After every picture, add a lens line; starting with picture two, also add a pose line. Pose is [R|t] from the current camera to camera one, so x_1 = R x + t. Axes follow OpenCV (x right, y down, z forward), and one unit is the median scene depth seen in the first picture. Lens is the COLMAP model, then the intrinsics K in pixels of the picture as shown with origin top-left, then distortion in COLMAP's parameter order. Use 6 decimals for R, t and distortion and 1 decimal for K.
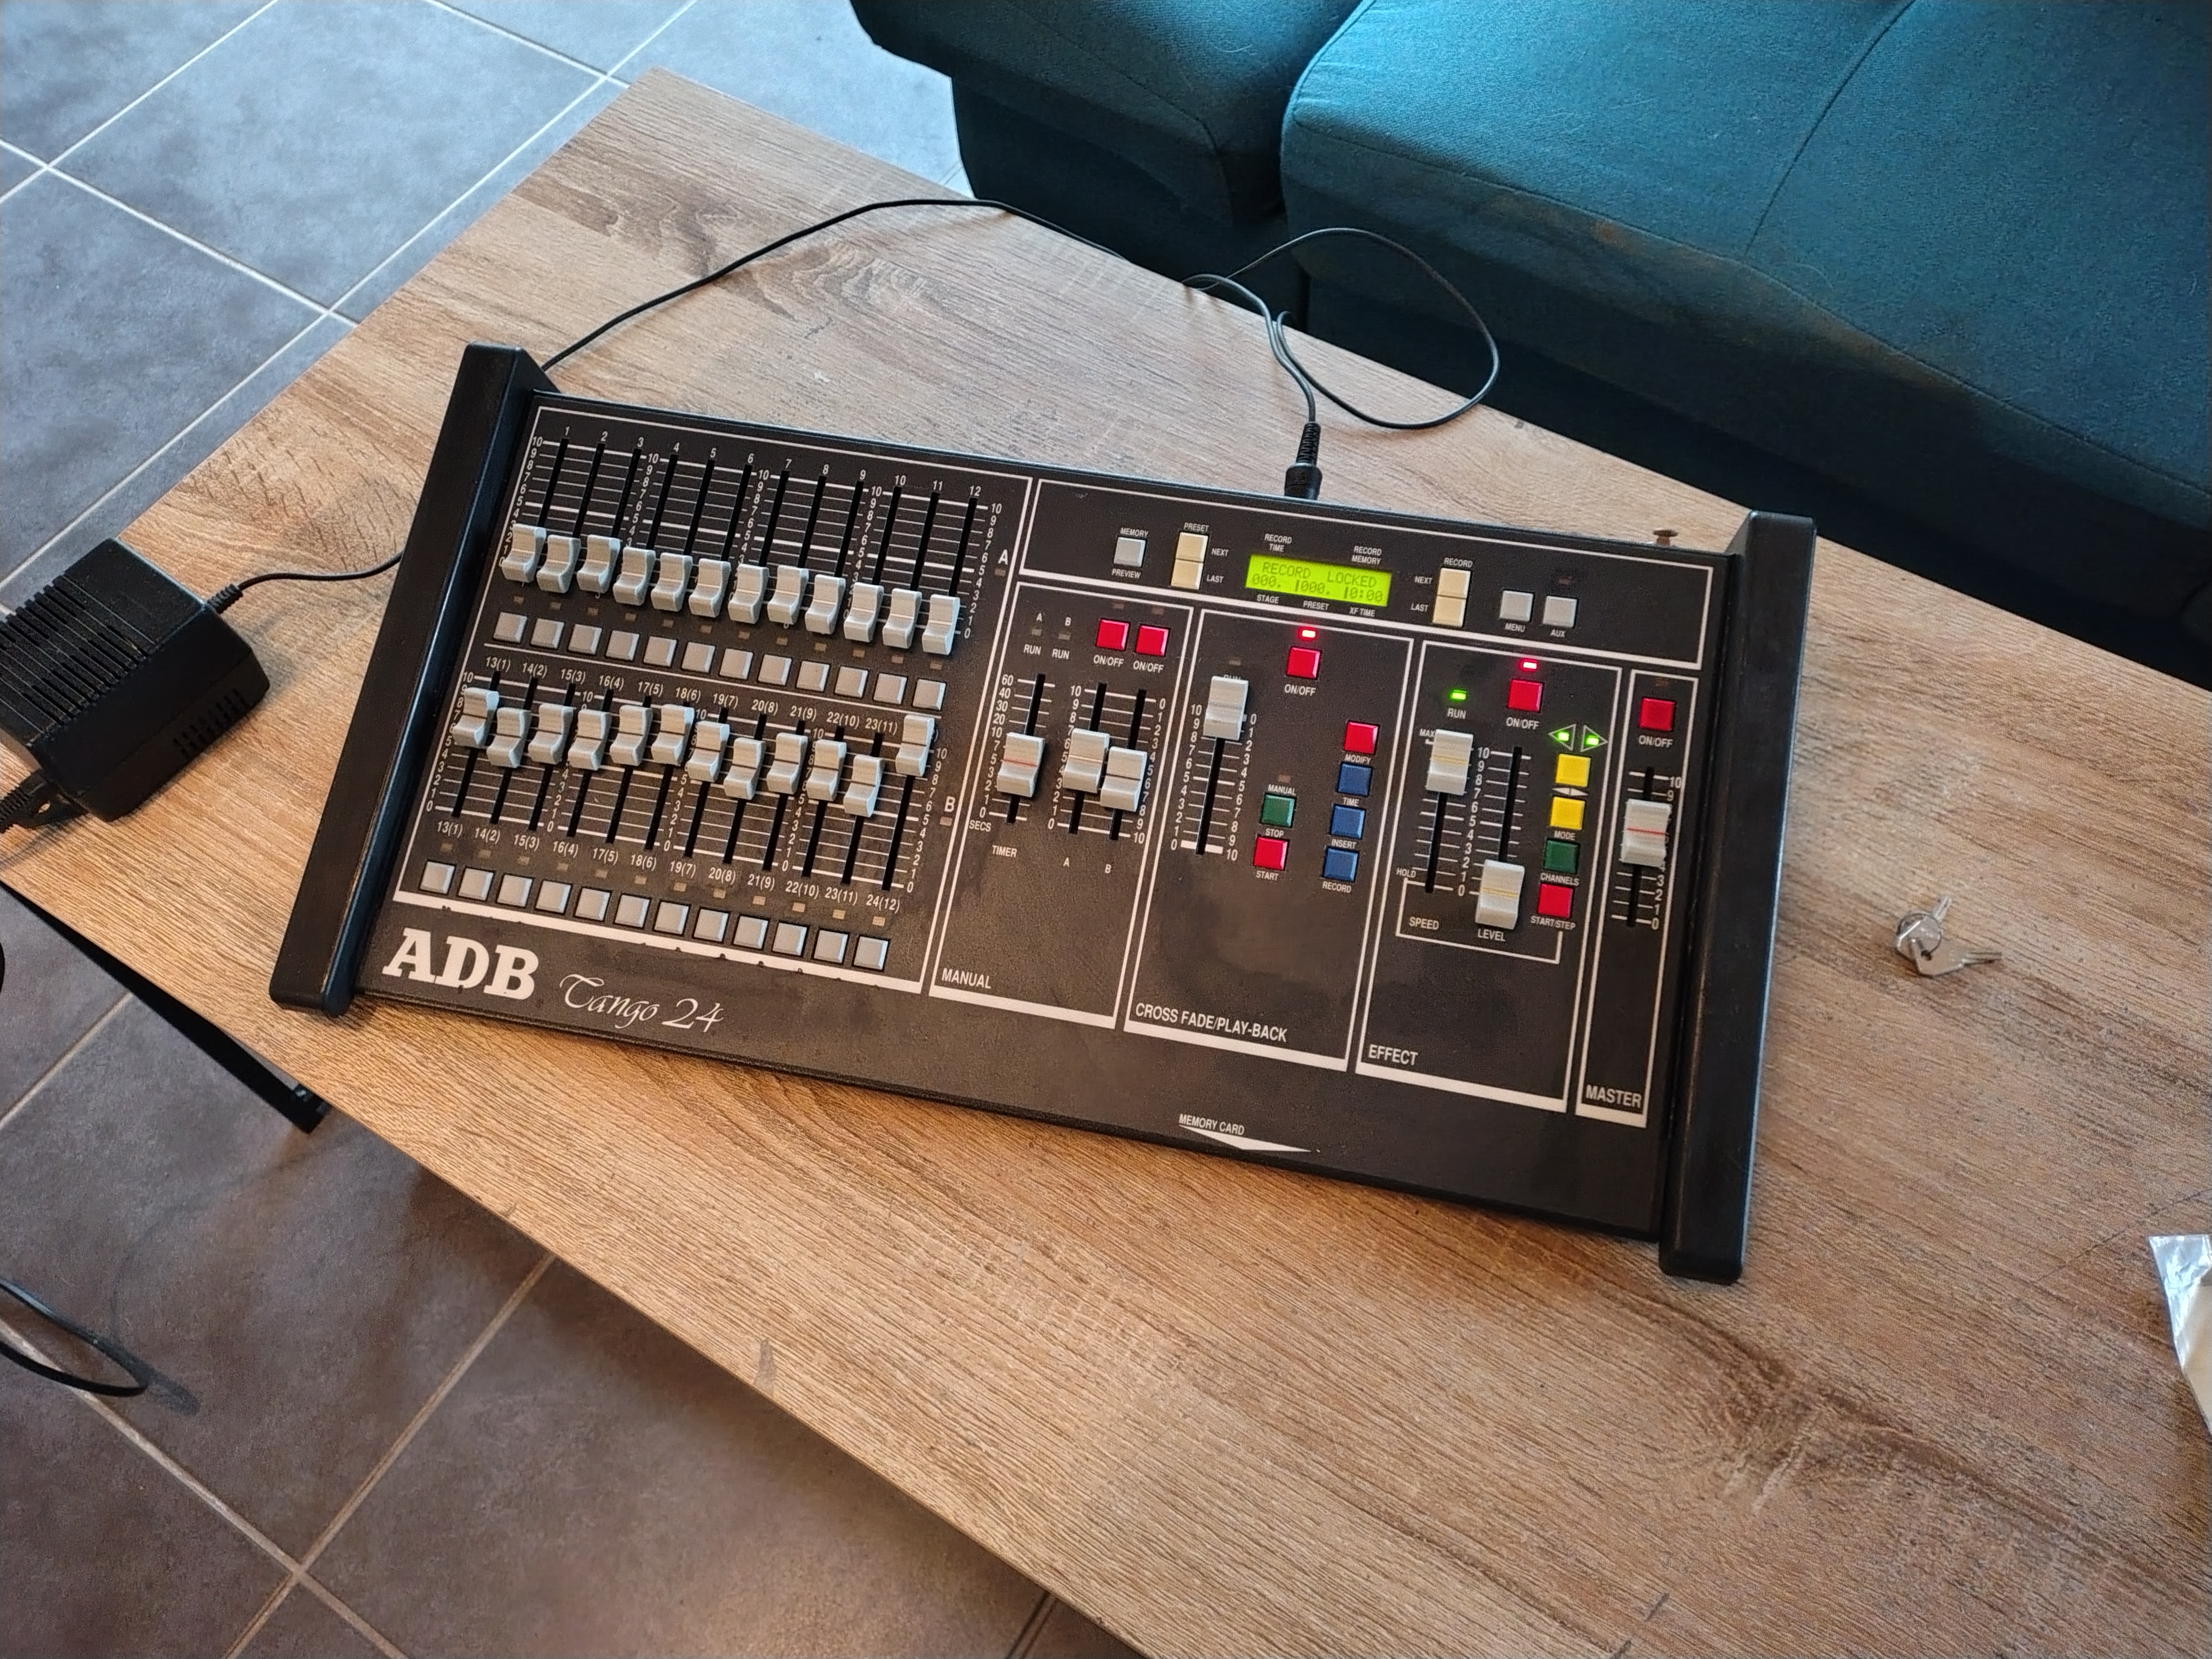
lens RADIAL K [[1637.9, 0, 1111.5], [0, 1637.9, 835.5], [0, 0, 1]] dist [-0.007077, -0.005487]
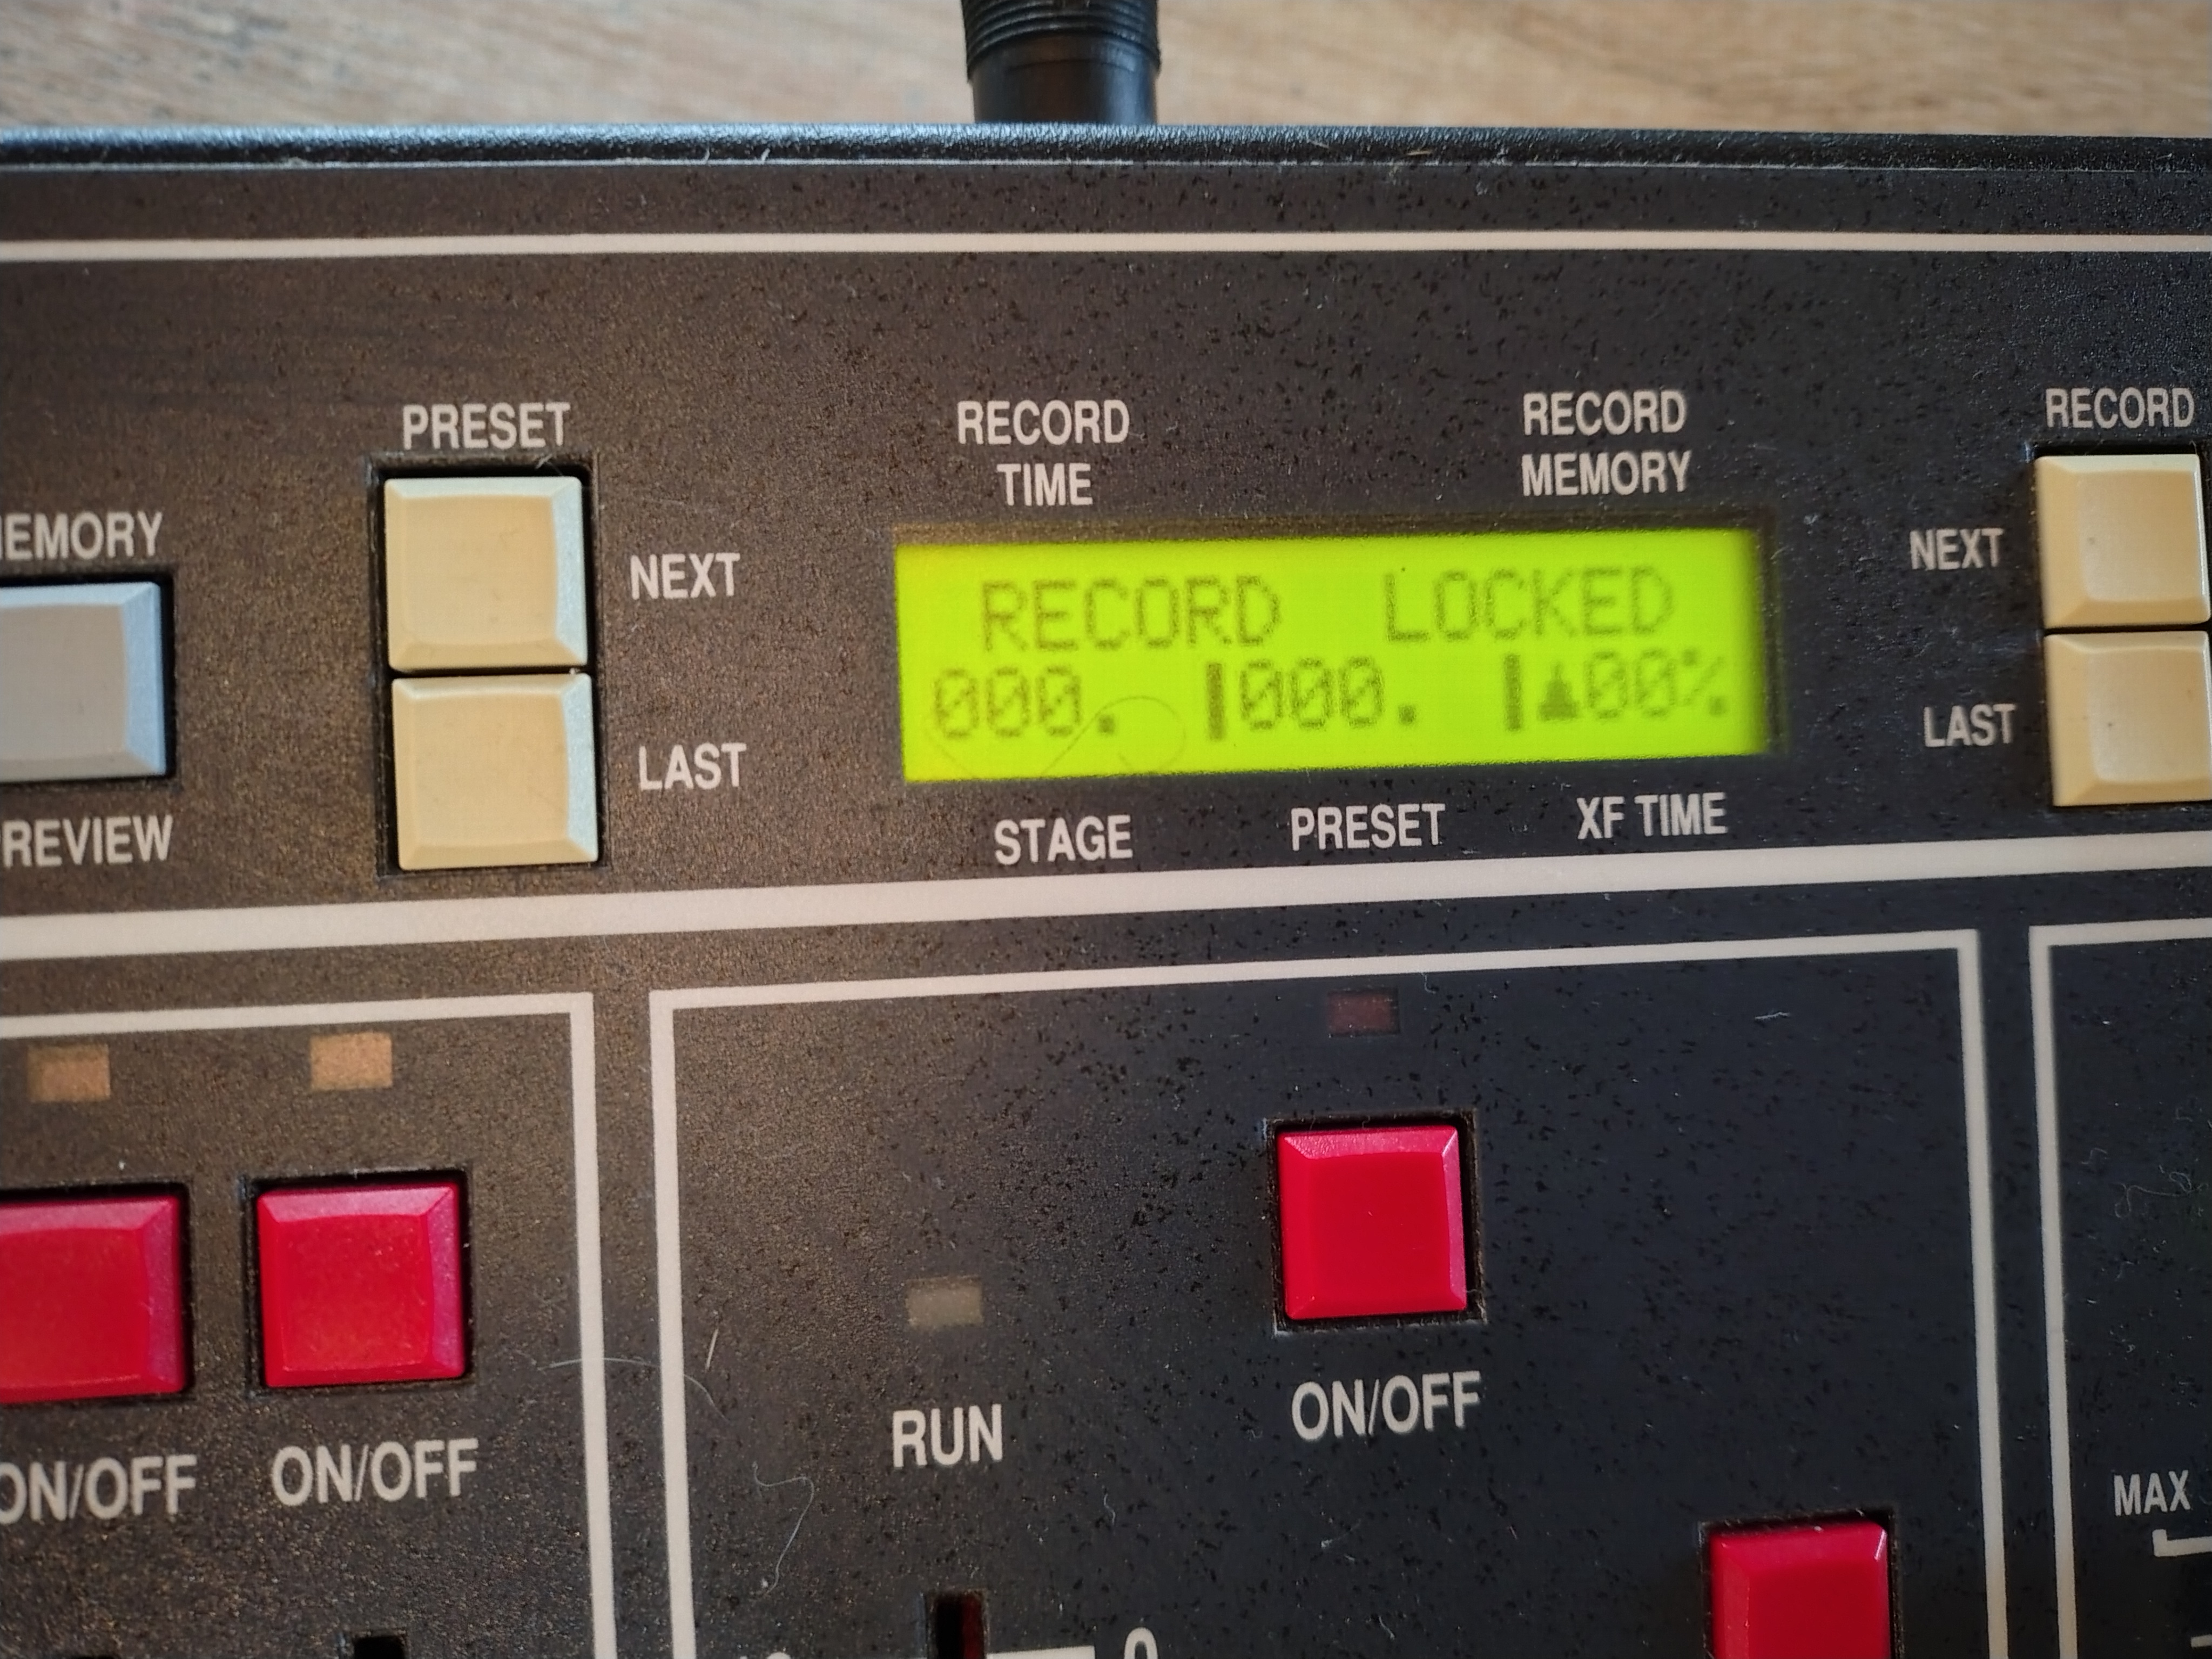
lens RADIAL K [[1637.9, 0, 1110.1], [0, 1637.9, 825.6], [0, 0, 1]] dist [-0.007077, -0.005487]
pose [[0.954165, -0.223620, 0.198907, 0.069061], [0.174082, 0.955308, 0.238921, -0.181688], [-0.243445, -0.193344, 0.950449, 0.850467]]
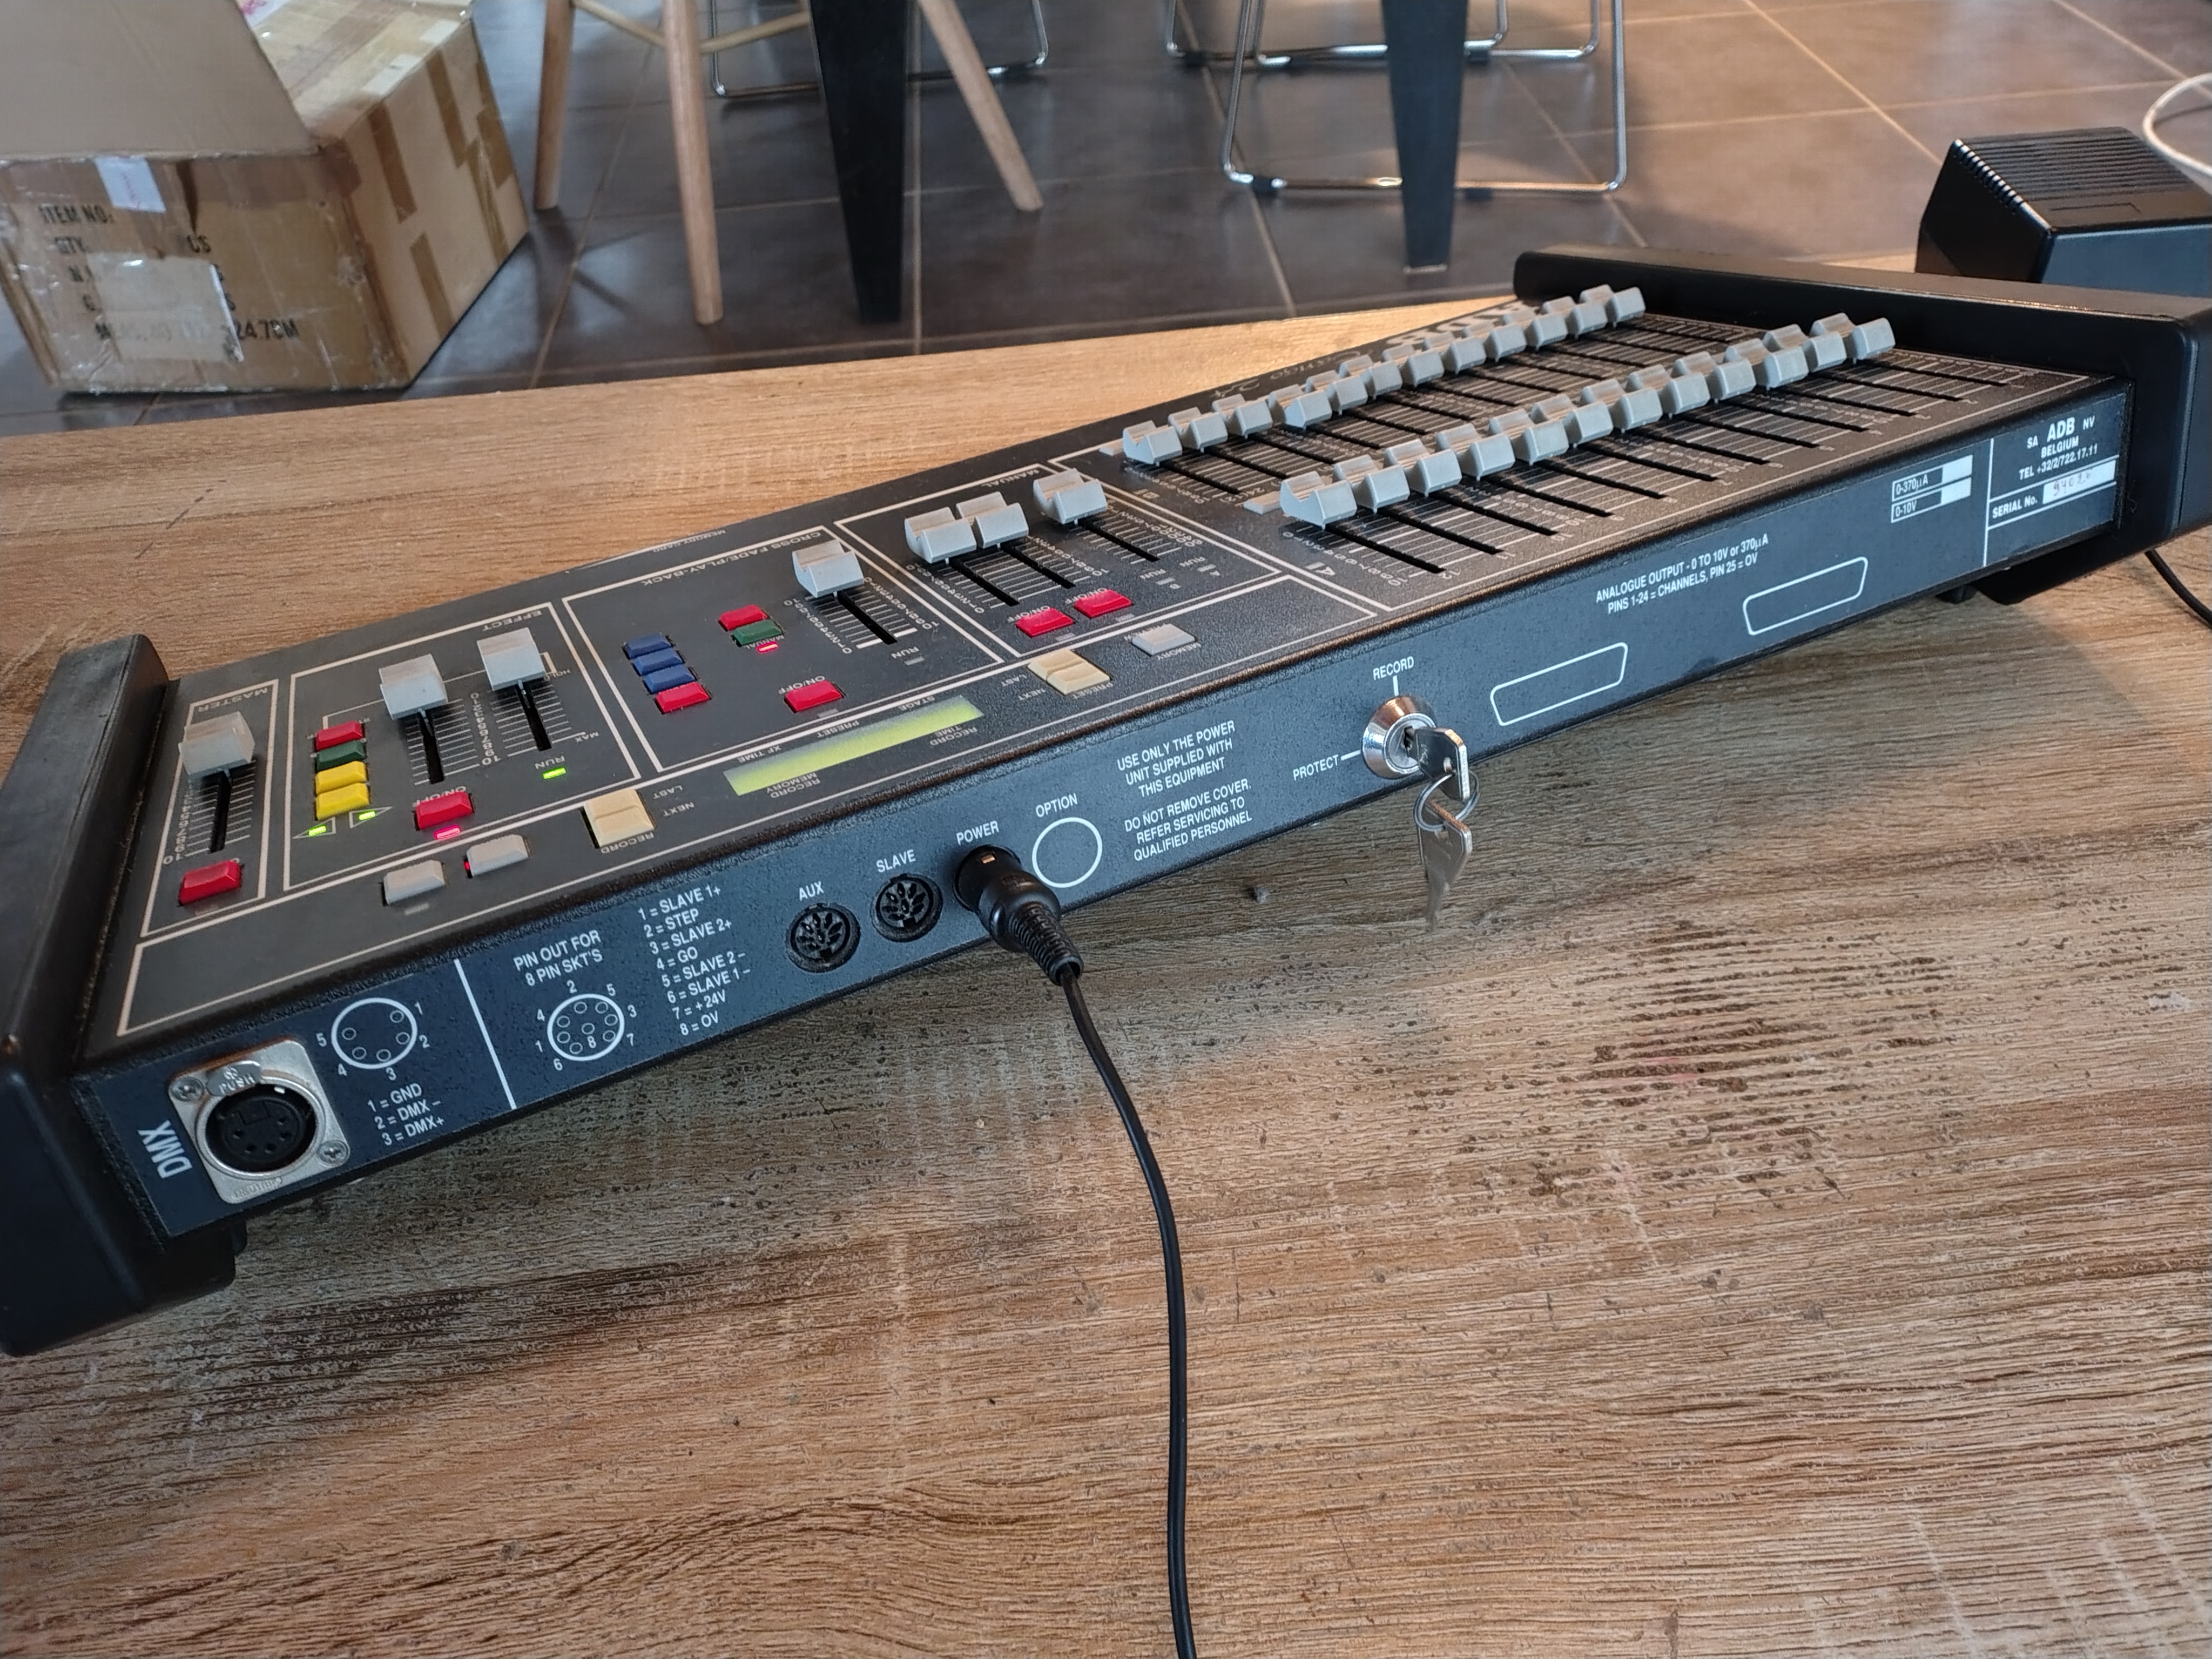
lens RADIAL K [[1637.9, 0, 1111.4], [0, 1637.9, 824.8], [0, 0, 1]] dist [-0.007077, -0.005487]
pose [[-0.783596, 0.475945, -0.399316, 0.290948], [-0.496420, -0.093197, 0.863065, -0.677866], [0.373556, 0.874523, 0.309298, 0.882997]]
